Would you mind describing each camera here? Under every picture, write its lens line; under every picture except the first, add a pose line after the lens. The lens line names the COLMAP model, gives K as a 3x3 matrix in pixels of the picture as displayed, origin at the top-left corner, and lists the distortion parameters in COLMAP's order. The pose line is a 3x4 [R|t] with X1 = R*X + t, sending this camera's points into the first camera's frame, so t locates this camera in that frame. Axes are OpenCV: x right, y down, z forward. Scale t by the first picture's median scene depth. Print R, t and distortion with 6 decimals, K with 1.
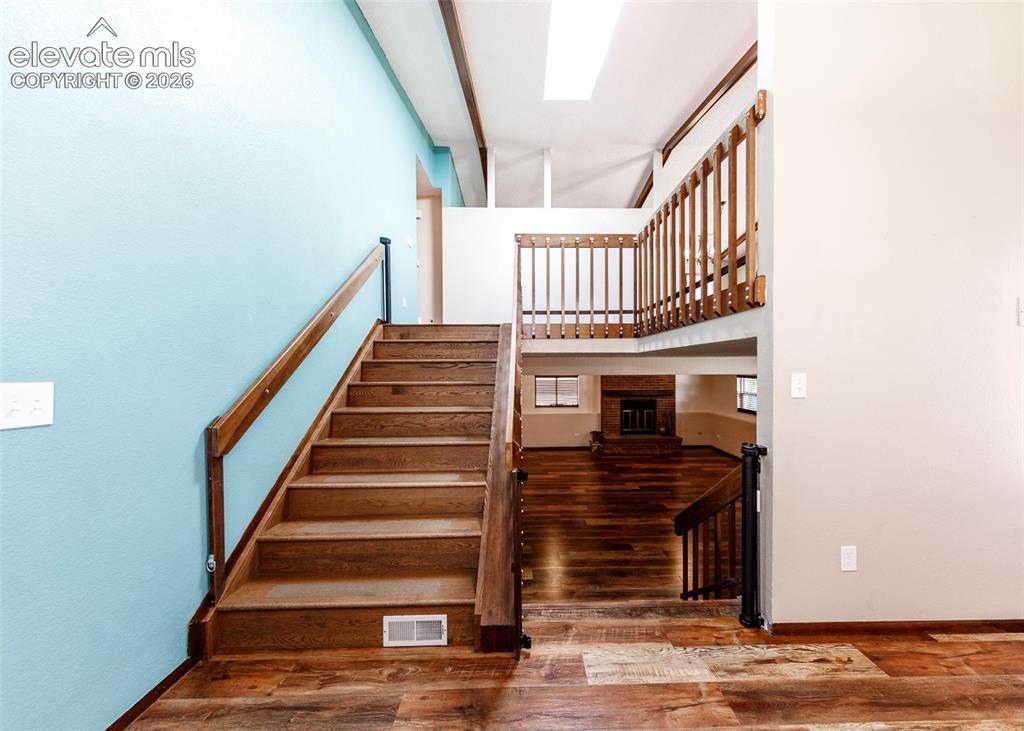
lens RADIAL K [[366.2, 0, 531.9], [0, 366.2, 369.4], [0, 0, 1]] dist [0.007176, -0.001282]
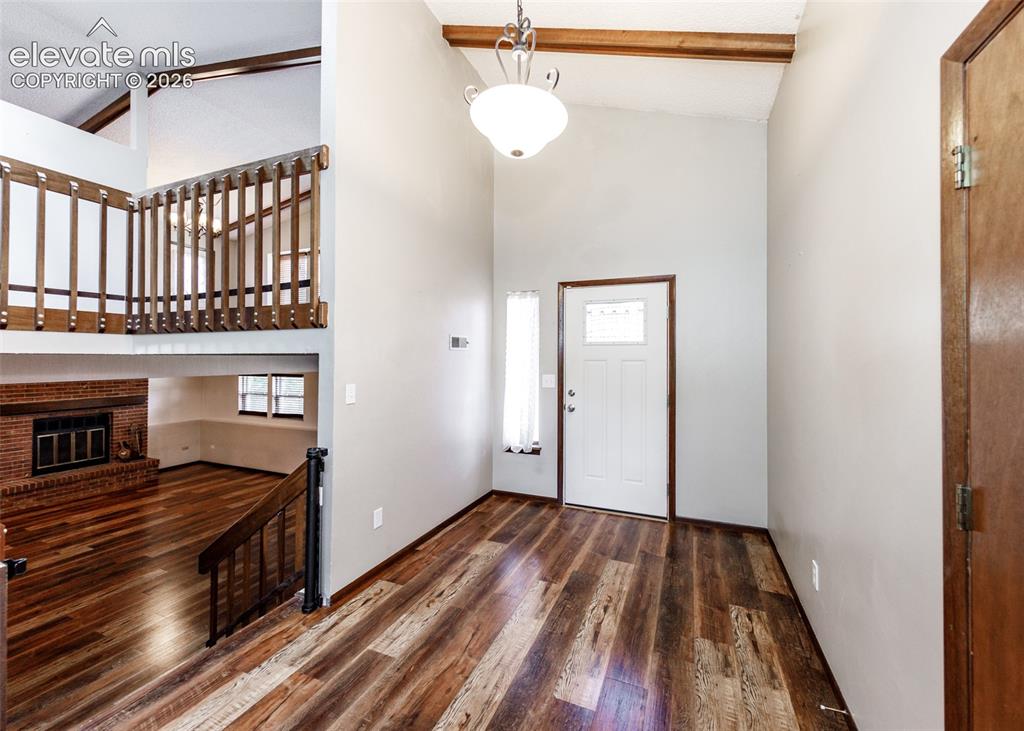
lens RADIAL K [[405.3, 0, 530.3], [0, 405.3, 351.0], [0, 0, 1]] dist [0.005661, -0.001518]
pose [[0.392486, 0.020589, 0.919527, -0.229674], [0.001188, 0.999737, -0.022893, -0.051210], [-0.919757, 0.010078, 0.392358, -0.083759]]
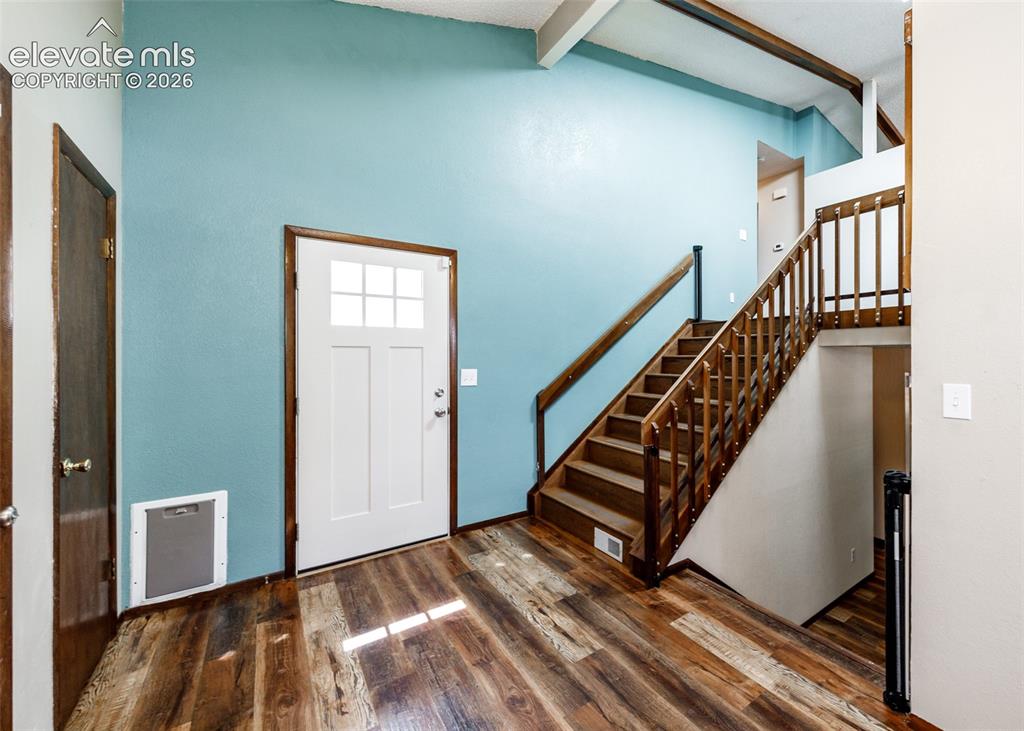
lens RADIAL K [[405.3, 0, 570.6], [0, 405.3, 353.0], [0, 0, 1]] dist [0.005661, -0.001518]
pose [[0.574727, -0.003417, -0.818338, 0.677306], [-0.005194, 0.999956, -0.007823, -0.031268], [0.818329, 0.008747, 0.574684, -0.047096]]
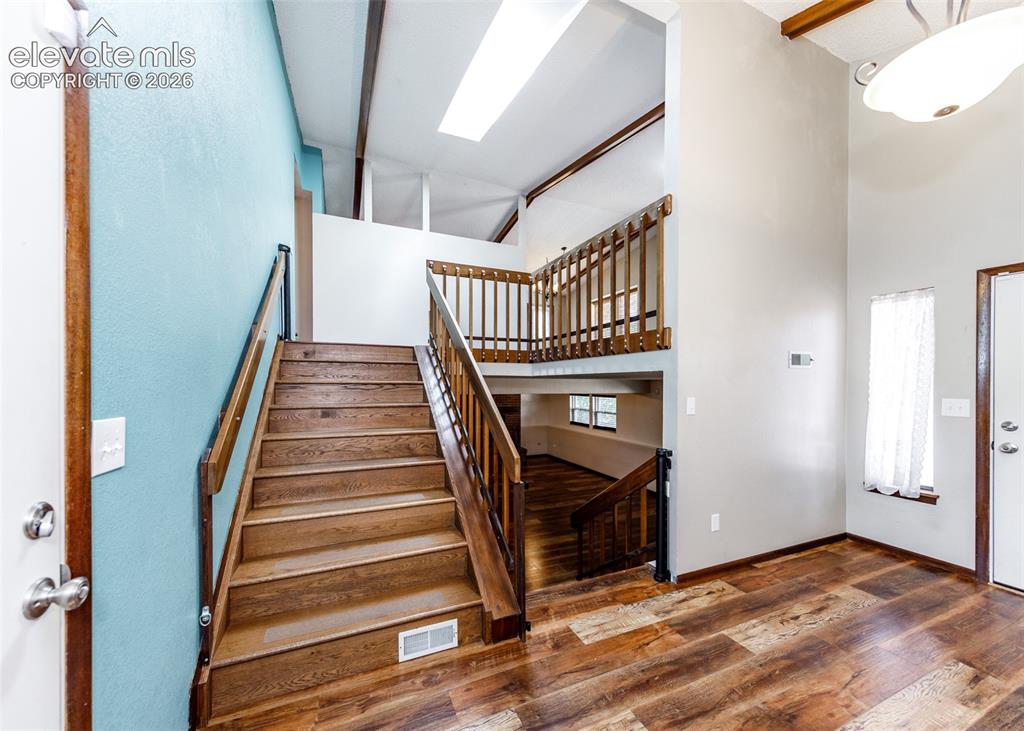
lens RADIAL K [[366.2, 0, 488.4], [0, 366.2, 383.0], [0, 0, 1]] dist [0.007176, -0.001282]
pose [[0.935827, 0.009820, 0.352324, -0.380138], [-0.007265, 0.999937, -0.008572, -0.020259], [-0.352386, 0.005462, 0.935839, -0.045862]]
